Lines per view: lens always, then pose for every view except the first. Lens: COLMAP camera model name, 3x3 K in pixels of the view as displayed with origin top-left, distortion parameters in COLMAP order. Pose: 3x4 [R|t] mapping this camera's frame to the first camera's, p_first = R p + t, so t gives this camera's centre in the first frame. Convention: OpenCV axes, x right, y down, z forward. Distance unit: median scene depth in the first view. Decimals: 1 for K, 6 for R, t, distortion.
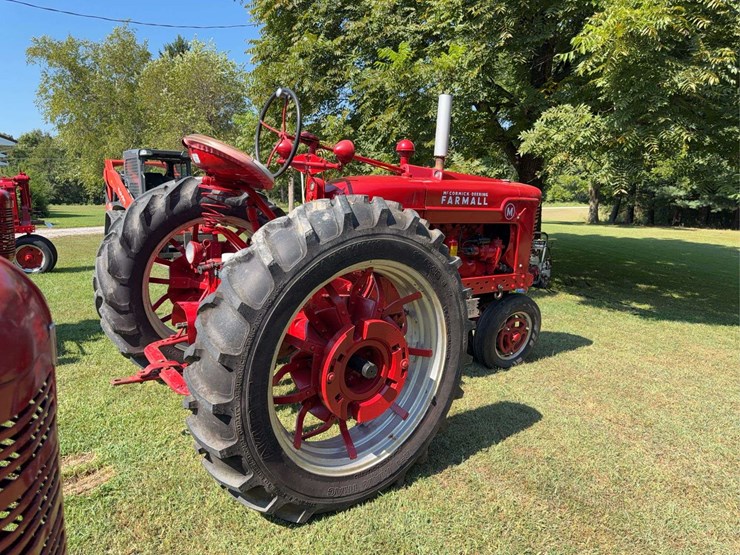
lens RADIAL K [[533.2, 0, 375.7], [0, 533.2, 277.5], [0, 0, 1]] dist [0.042201, -0.040873]
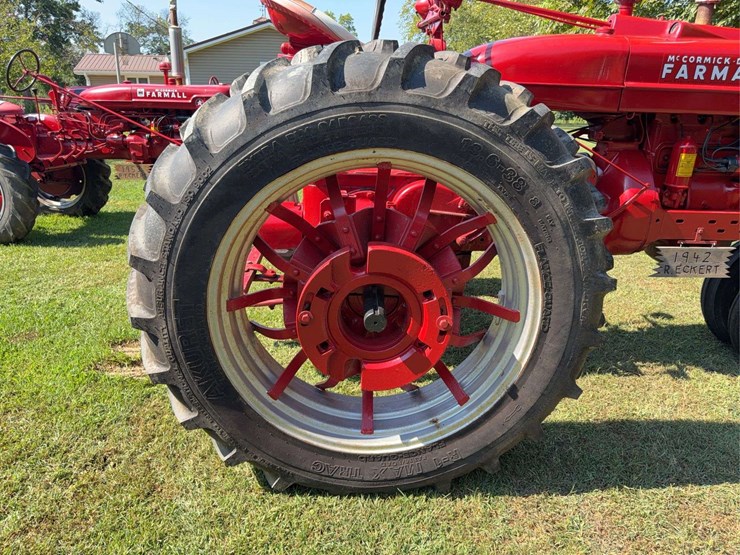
lens RADIAL K [[537.9, 0, 371.7], [0, 537.9, 279.4], [0, 0, 1]] dist [0.030510, -0.045344]
pose [[0.809799, 0.173630, -0.560426, 0.308884], [-0.089484, 0.980583, 0.174500, 0.006775], [0.579843, -0.091161, 0.809612, 0.403997]]
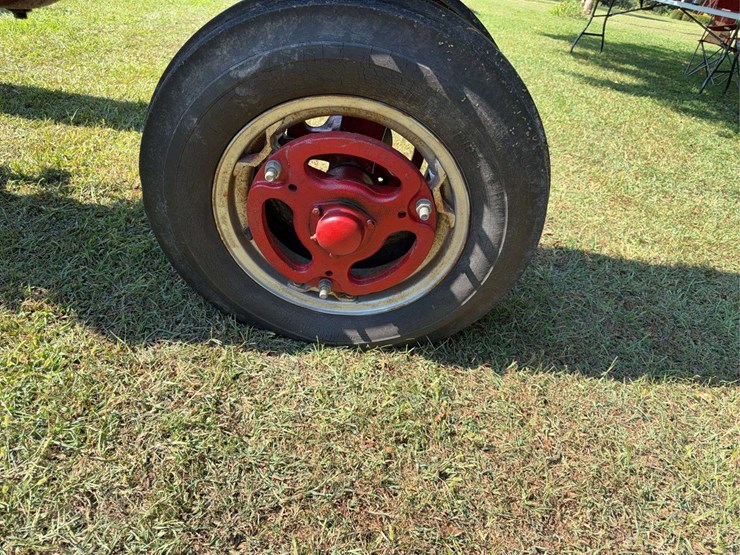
lens RADIAL K [[537.9, 0, 371.7], [0, 537.9, 279.4], [0, 0, 1]] dist [0.030510, -0.045344]
pose [[0.790227, 0.389420, -0.473173, 0.613438], [-0.214976, 0.899221, 0.381034, 0.078851], [0.573869, -0.199382, 0.794305, 1.375996]]
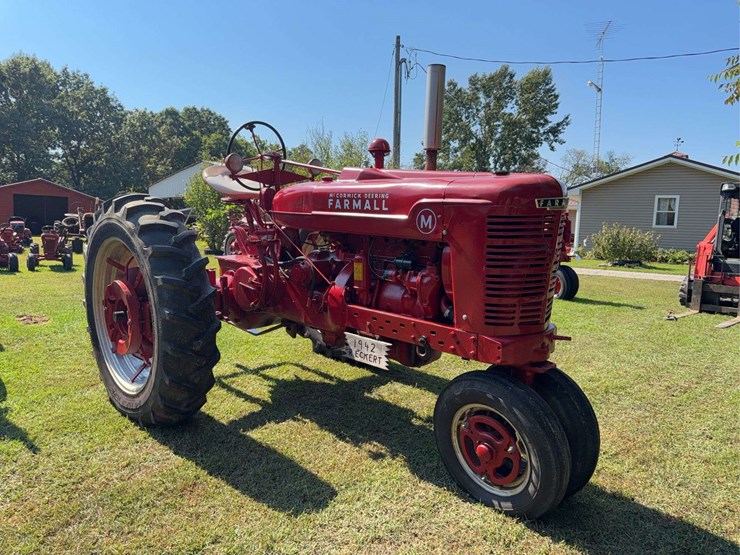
lens RADIAL K [[544.6, 0, 357.7], [0, 544.6, 268.7], [0, 0, 1]] dist [0.027155, -0.048226]
pose [[0.095275, 0.069068, -0.993052, 1.304869], [-0.195930, 0.979377, 0.049319, -0.123920], [0.975979, 0.189870, 0.106842, 1.265495]]
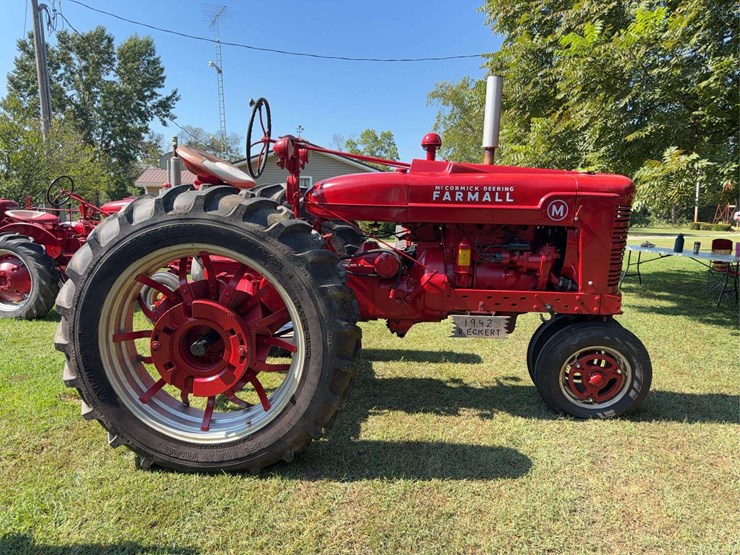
lens RADIAL K [[537.9, 0, 371.7], [0, 537.9, 279.4], [0, 0, 1]] dist [0.030510, -0.045344]
pose [[0.756936, 0.072698, -0.649432, 0.826740], [-0.097037, 0.995279, -0.001688, 0.005446], [0.646244, 0.064297, 0.760418, 0.345967]]
